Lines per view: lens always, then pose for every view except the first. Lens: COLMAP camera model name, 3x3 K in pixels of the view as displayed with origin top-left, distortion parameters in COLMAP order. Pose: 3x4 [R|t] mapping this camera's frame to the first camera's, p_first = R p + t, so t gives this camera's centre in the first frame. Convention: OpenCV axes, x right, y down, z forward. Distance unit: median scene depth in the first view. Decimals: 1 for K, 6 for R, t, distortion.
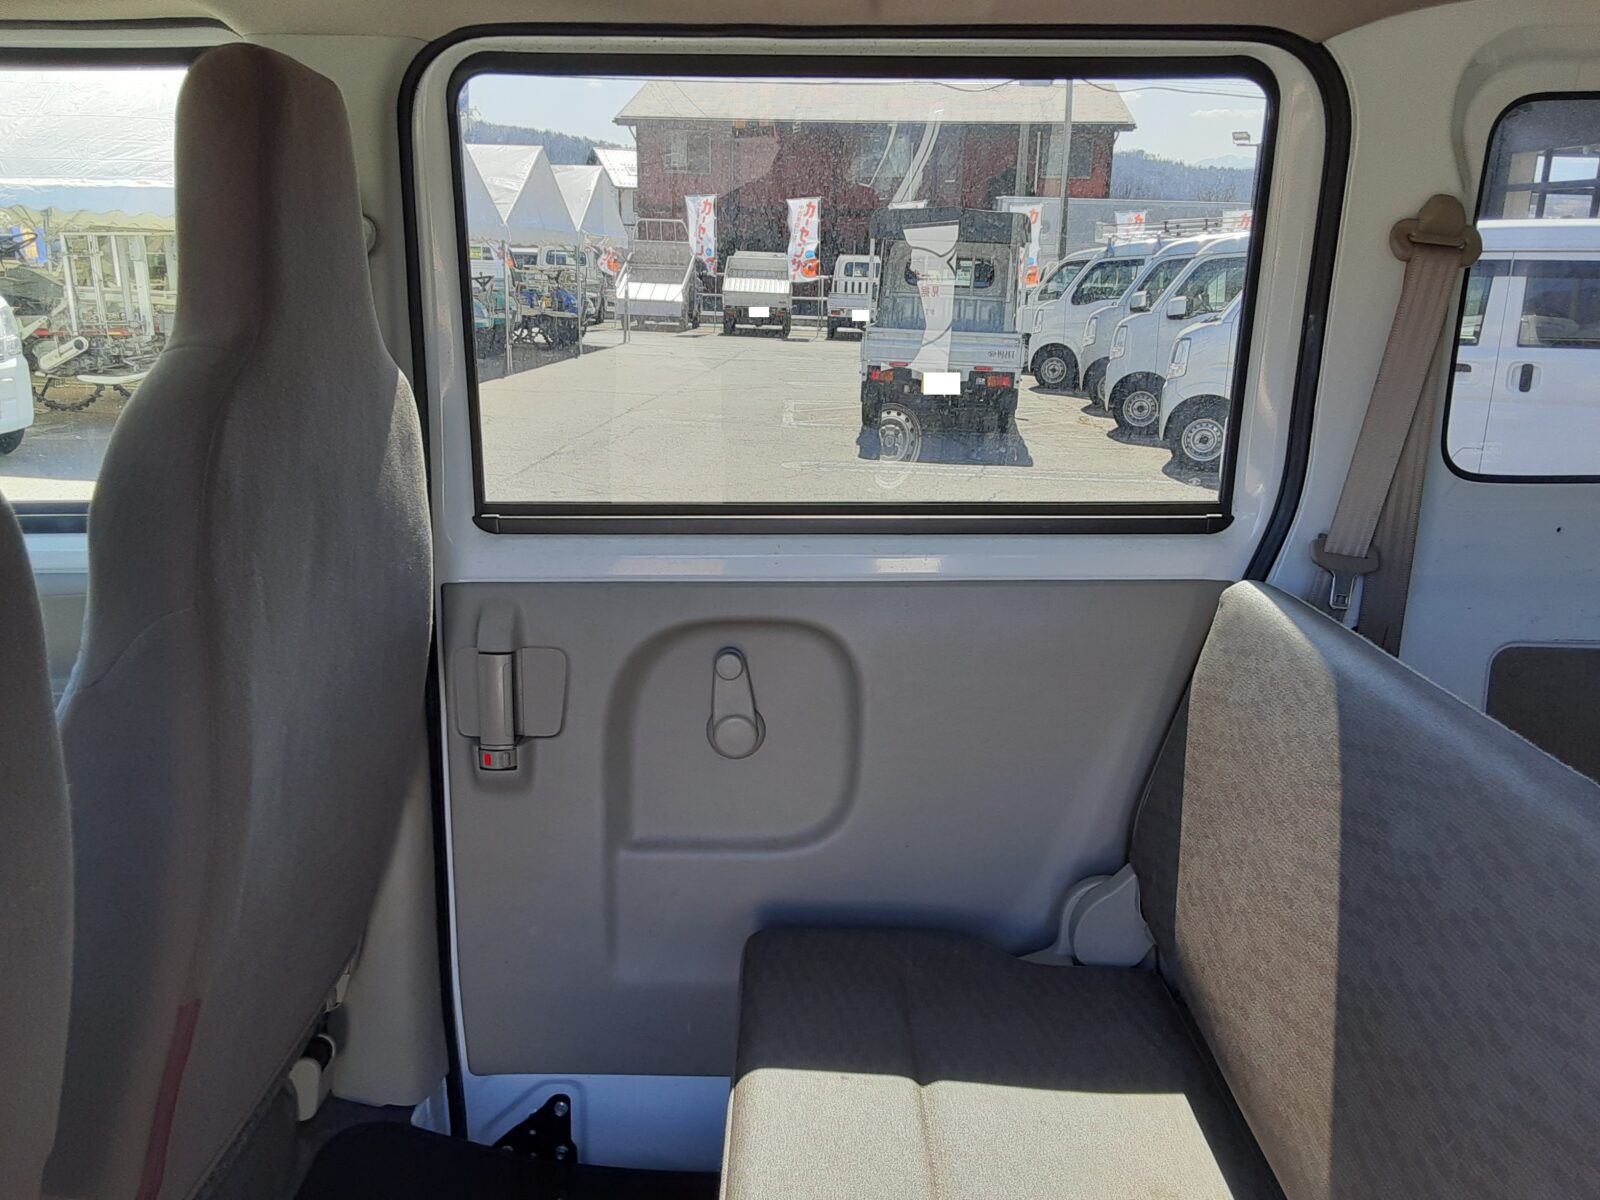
lens RADIAL K [[1276.9, 0, 794.1], [0, 1276.9, 614.9], [0, 0, 1]] dist [0.100450, -0.146474]
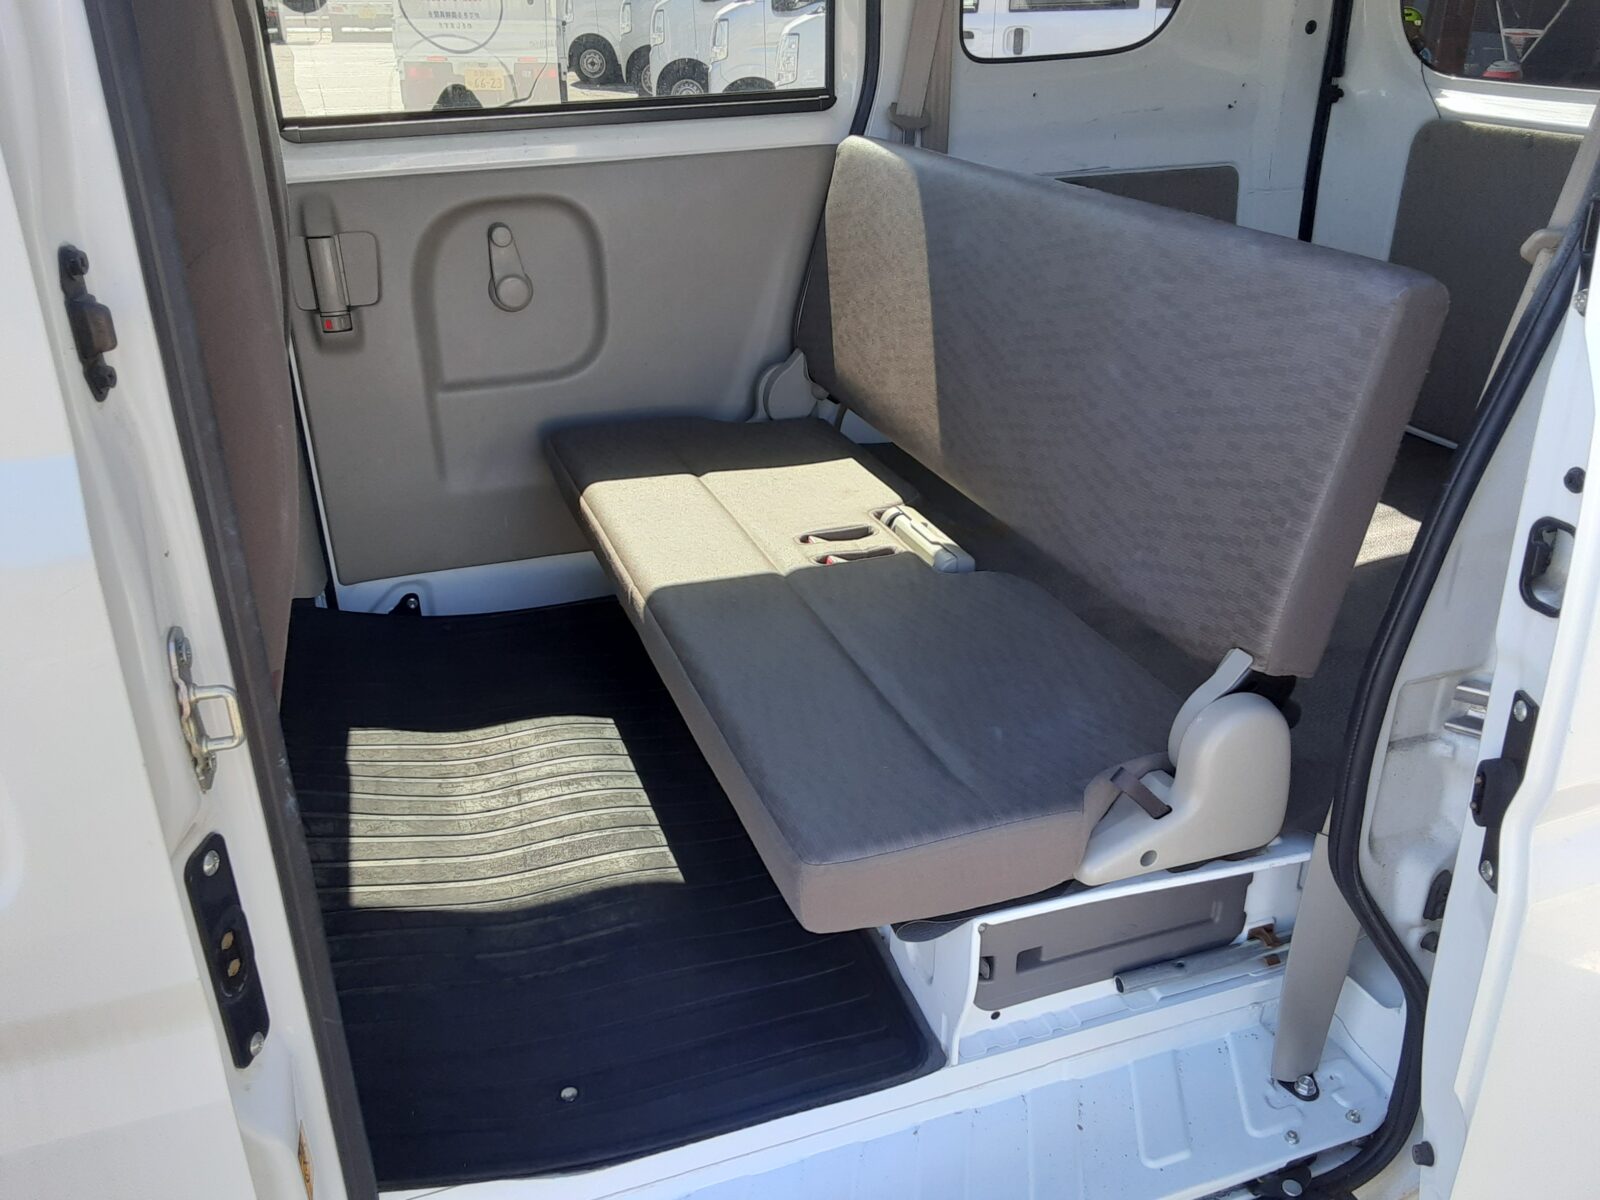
lens RADIAL K [[1287.7, 0, 795.2], [0, 1287.7, 596.5], [0, 0, 1]] dist [0.104194, -0.157853]
pose [[0.939012, -0.174064, 0.296577, -0.231441], [0.113935, 0.971198, 0.209268, 0.155581], [-0.324461, -0.162715, 0.931799, -0.433453]]
